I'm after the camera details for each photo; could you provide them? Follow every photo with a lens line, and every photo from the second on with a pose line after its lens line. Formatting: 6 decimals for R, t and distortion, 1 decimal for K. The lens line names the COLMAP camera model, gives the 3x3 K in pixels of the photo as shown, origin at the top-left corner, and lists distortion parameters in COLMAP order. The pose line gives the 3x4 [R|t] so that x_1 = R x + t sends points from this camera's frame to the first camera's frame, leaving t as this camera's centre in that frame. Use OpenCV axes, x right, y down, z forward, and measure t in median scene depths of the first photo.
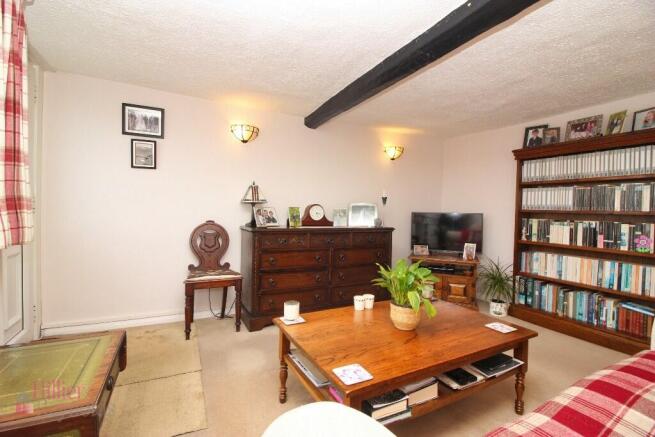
lens RADIAL K [[306.3, 0, 325.5], [0, 306.3, 213.7], [0, 0, 1]] dist [-0.000608, -0.000862]
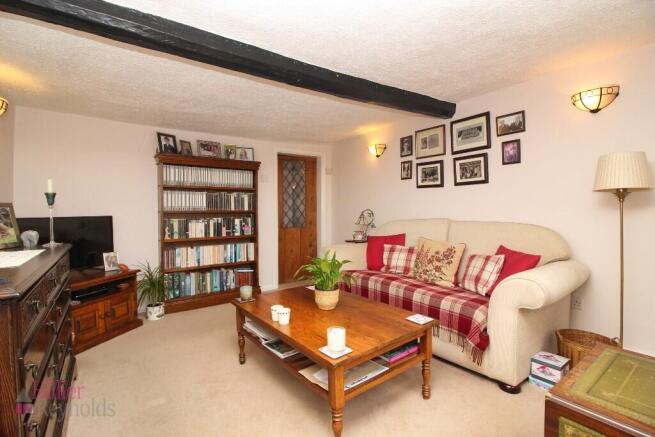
lens RADIAL K [[306.3, 0, 325.5], [0, 306.3, 213.7], [0, 0, 1]] dist [-0.000608, -0.000862]
pose [[-0.166390, -0.027612, 0.985673, -0.553636], [0.023467, 0.999214, 0.031953, -0.026410], [-0.985781, 0.028447, -0.165611, 0.709204]]
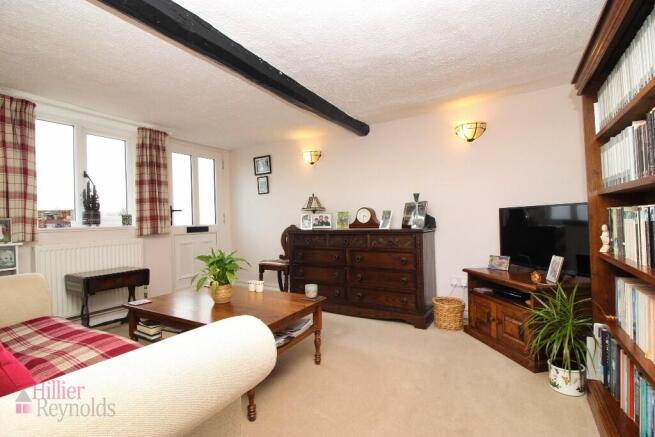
lens RADIAL K [[306.3, 0, 325.5], [0, 306.3, 213.7], [0, 0, 1]] dist [-0.000608, -0.000862]
pose [[0.524498, -0.046738, -0.850128, 0.933875], [0.032004, 0.998869, -0.035169, 0.026905], [0.850810, -0.008761, 0.525401, 0.396170]]
